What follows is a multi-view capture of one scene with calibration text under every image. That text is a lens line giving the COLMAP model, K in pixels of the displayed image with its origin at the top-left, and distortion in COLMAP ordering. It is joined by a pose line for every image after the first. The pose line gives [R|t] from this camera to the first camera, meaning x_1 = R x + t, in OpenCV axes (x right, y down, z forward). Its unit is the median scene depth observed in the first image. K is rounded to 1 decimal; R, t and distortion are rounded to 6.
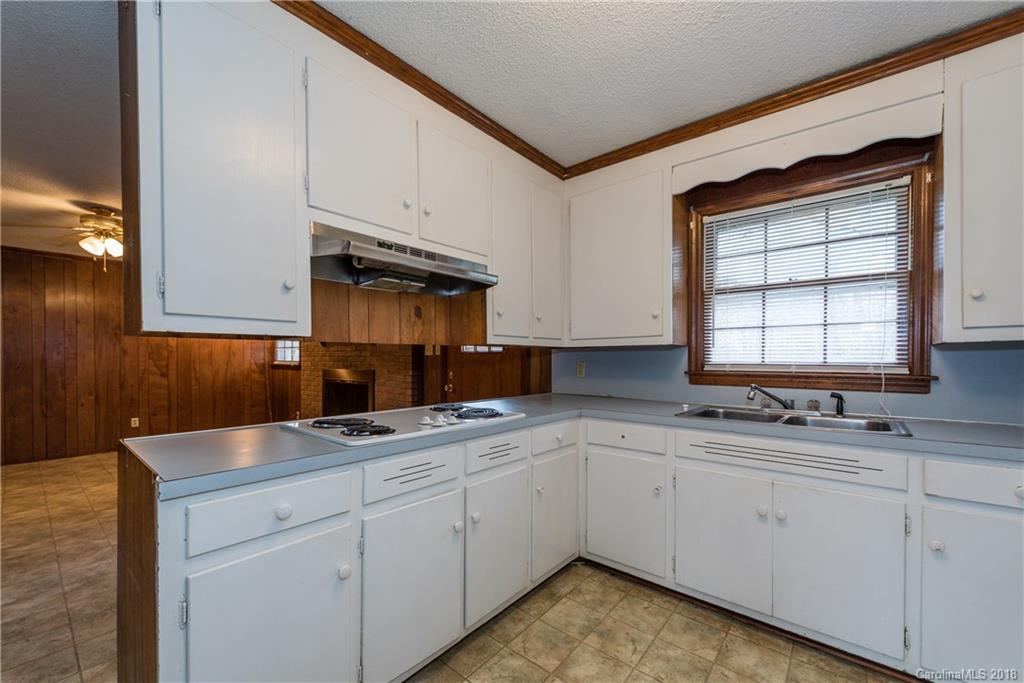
lens RADIAL K [[407.8, 0, 506.9], [0, 407.8, 363.6], [0, 0, 1]] dist [0.008081, -0.000322]
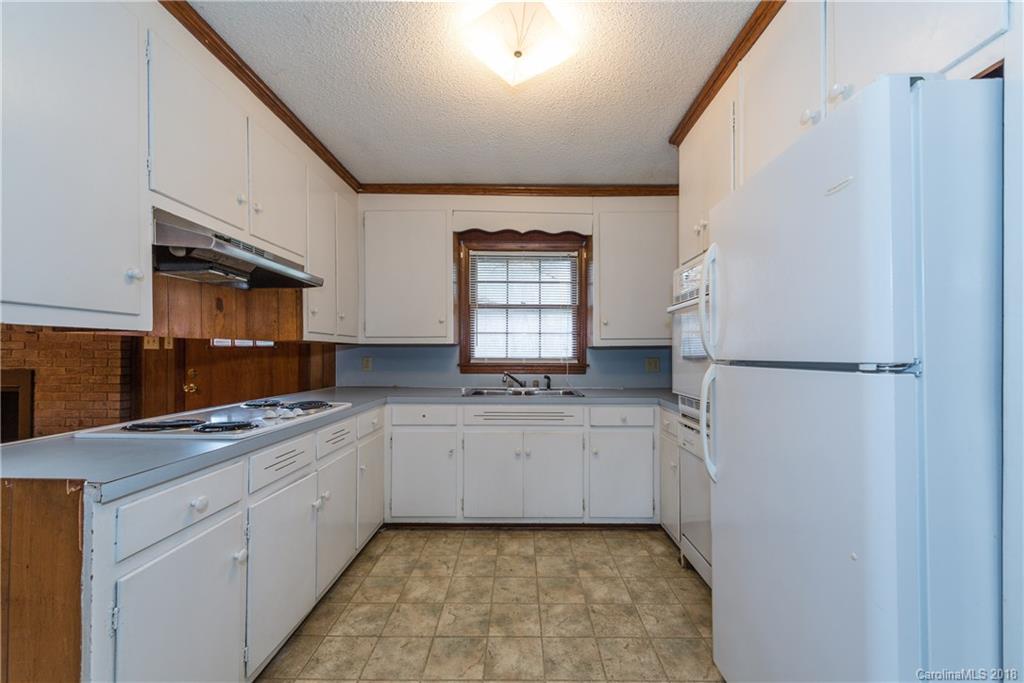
lens RADIAL K [[405.2, 0, 515.5], [0, 405.2, 355.0], [0, 0, 1]] dist [0.008671, -0.000057]
pose [[0.771389, -0.000339, 0.636364, -0.307617], [0.004914, 0.999973, -0.005423, -0.002504], [-0.636346, 0.007311, 0.771370, -0.160665]]
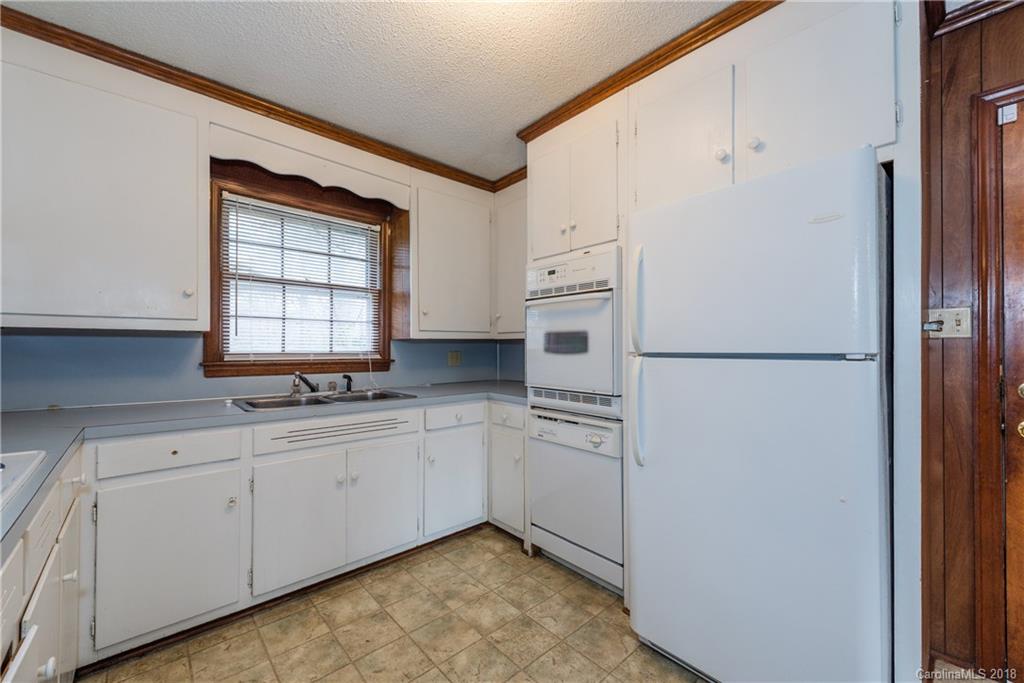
lens RADIAL K [[409.9, 0, 509.0], [0, 409.9, 346.9], [0, 0, 1]] dist [0.002093, -0.000320]
pose [[0.140246, 0.003256, 0.990111, -0.386879], [0.009326, 0.999946, -0.004609, -0.005395], [-0.990073, 0.009880, 0.140208, 0.296157]]
